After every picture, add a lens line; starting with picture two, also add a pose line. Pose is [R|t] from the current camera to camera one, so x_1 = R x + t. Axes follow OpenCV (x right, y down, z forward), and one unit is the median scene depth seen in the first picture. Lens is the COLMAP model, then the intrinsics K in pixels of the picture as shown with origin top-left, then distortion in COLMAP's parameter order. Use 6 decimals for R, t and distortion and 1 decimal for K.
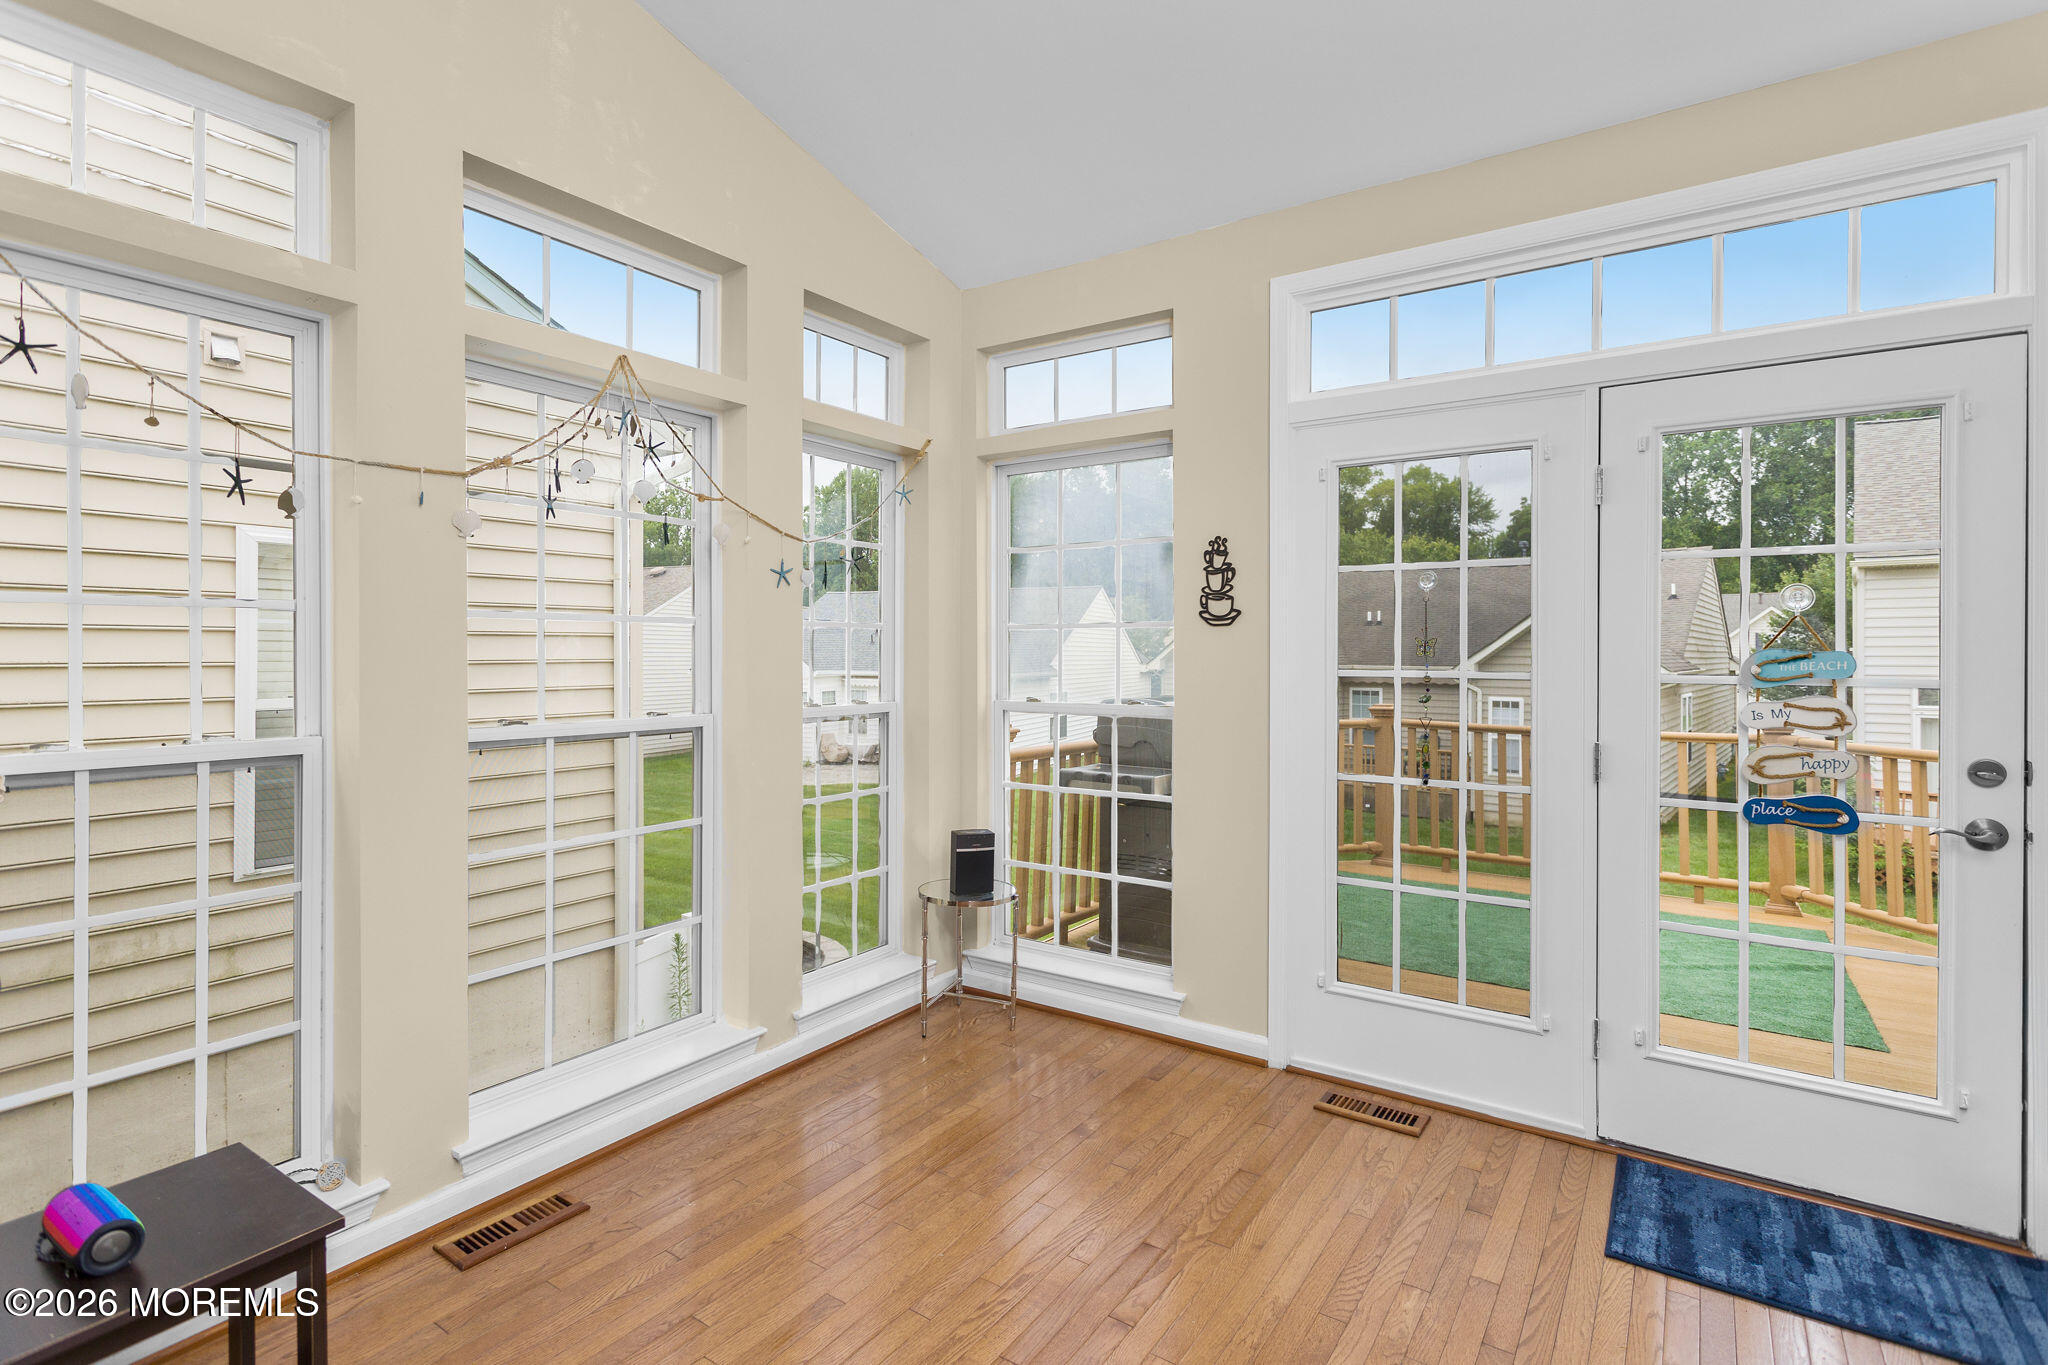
lens RADIAL K [[979.3, 0, 1030.9], [0, 979.3, 651.3], [0, 0, 1]] dist [0.000224, 0.000293]
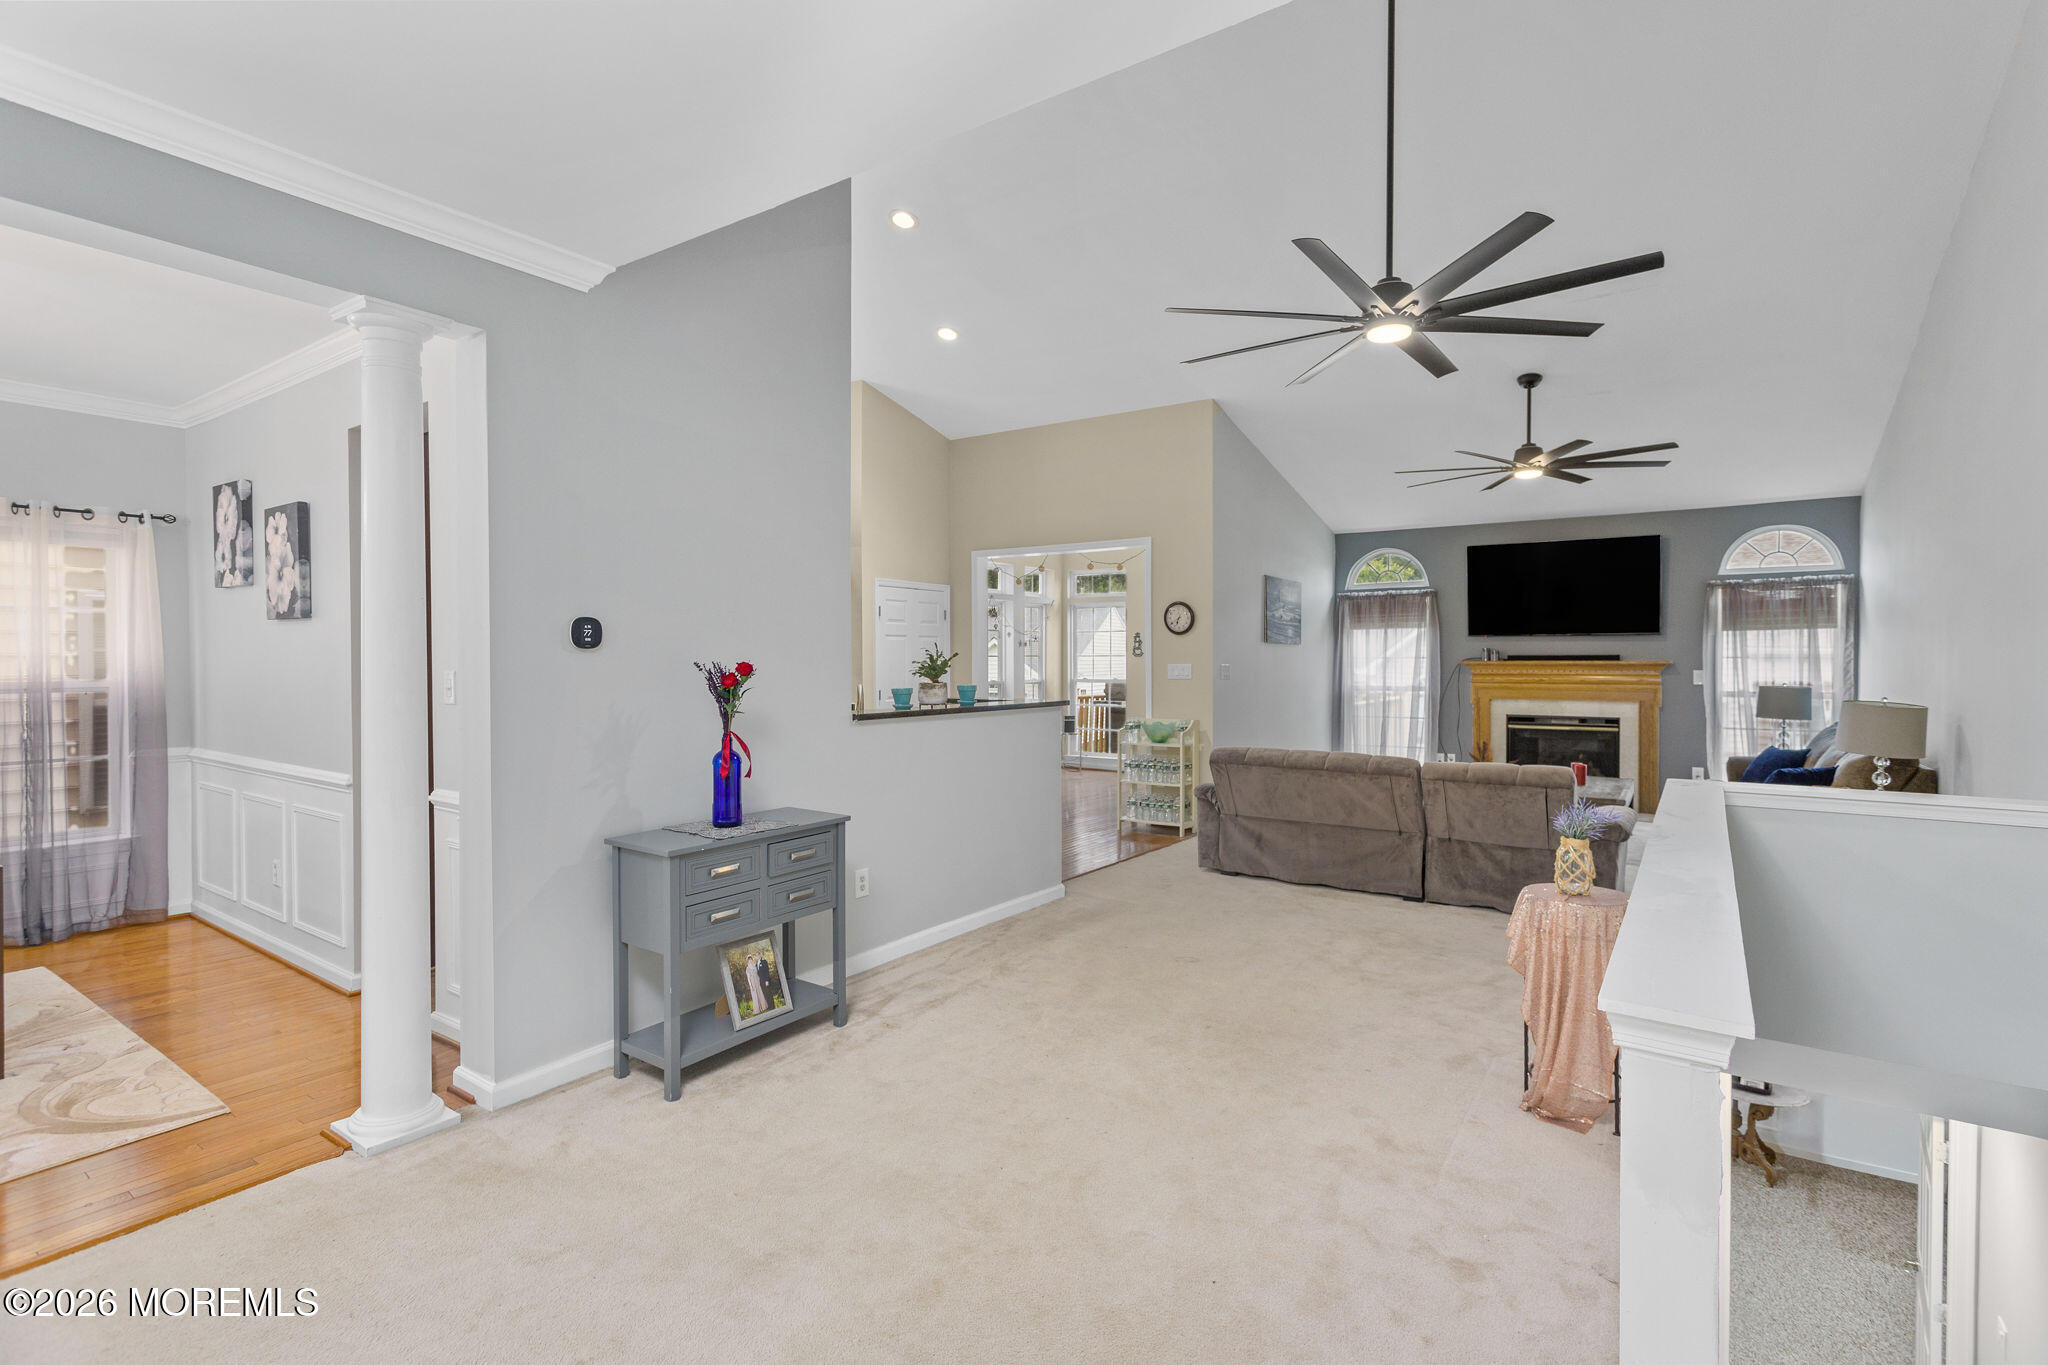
lens RADIAL K [[966.9, 0, 1021.9], [0, 966.9, 652.4], [0, 0, 1]] dist [0.000644, 0.000181]
pose [[0.999577, -0.004231, -0.028789, -0.119597], [0.004122, 0.999984, -0.003844, -0.026088], [0.028805, 0.003724, 0.999578, -2.323840]]
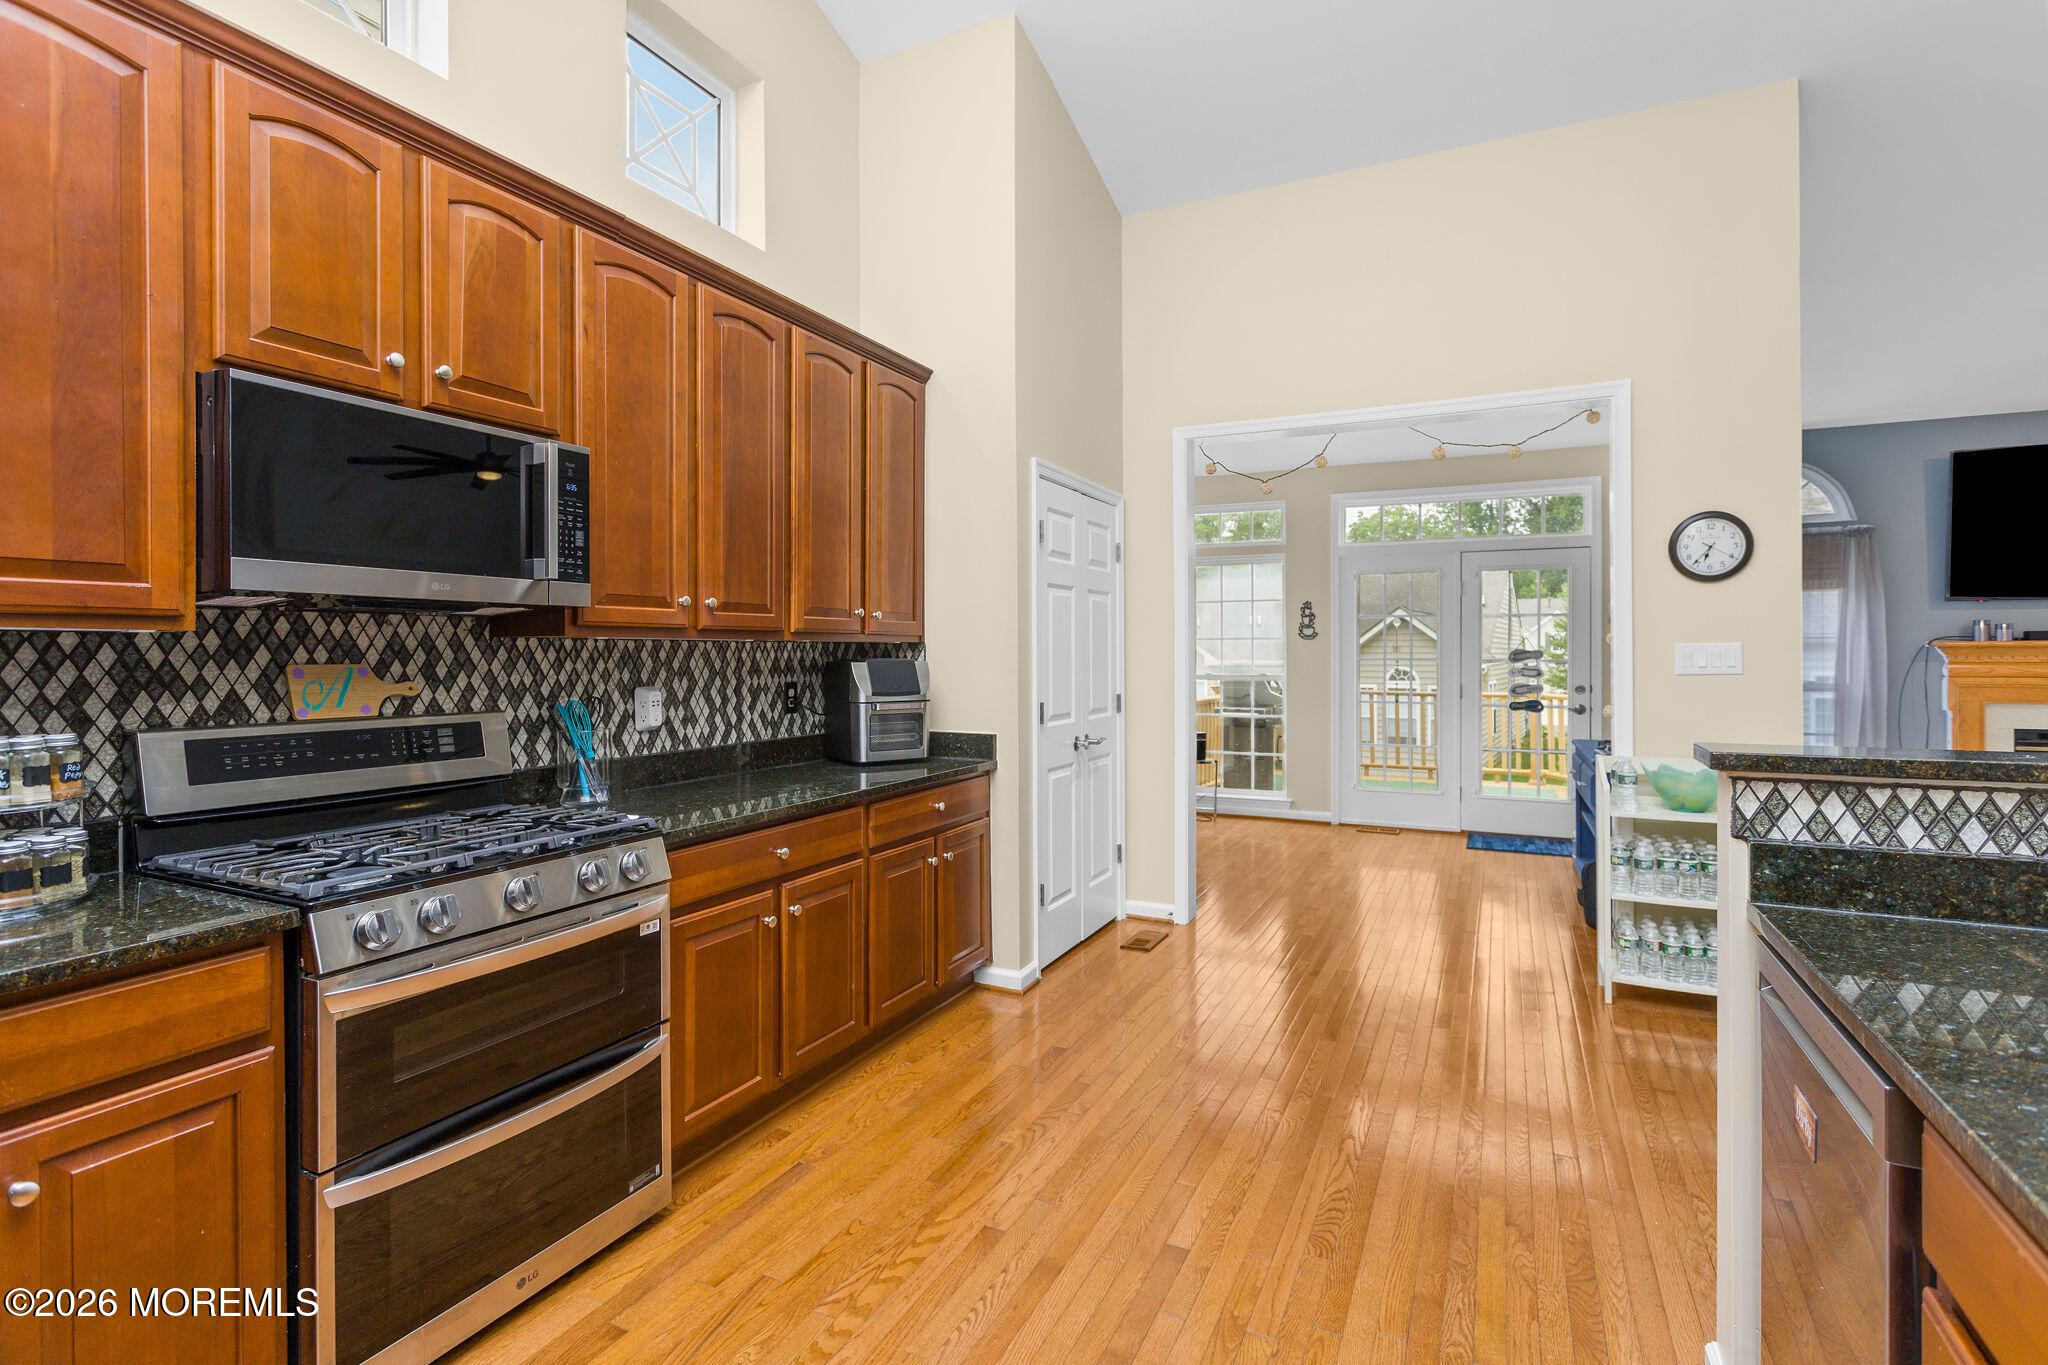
lens RADIAL K [[979.3, 0, 1030.9], [0, 979.3, 651.3], [0, 0, 1]] dist [0.000224, 0.000293]
pose [[0.988912, -0.006655, 0.148357, -0.708131], [0.006715, 0.999977, 0.000100, -0.001908], [-0.148354, 0.000897, 0.988934, -1.064076]]
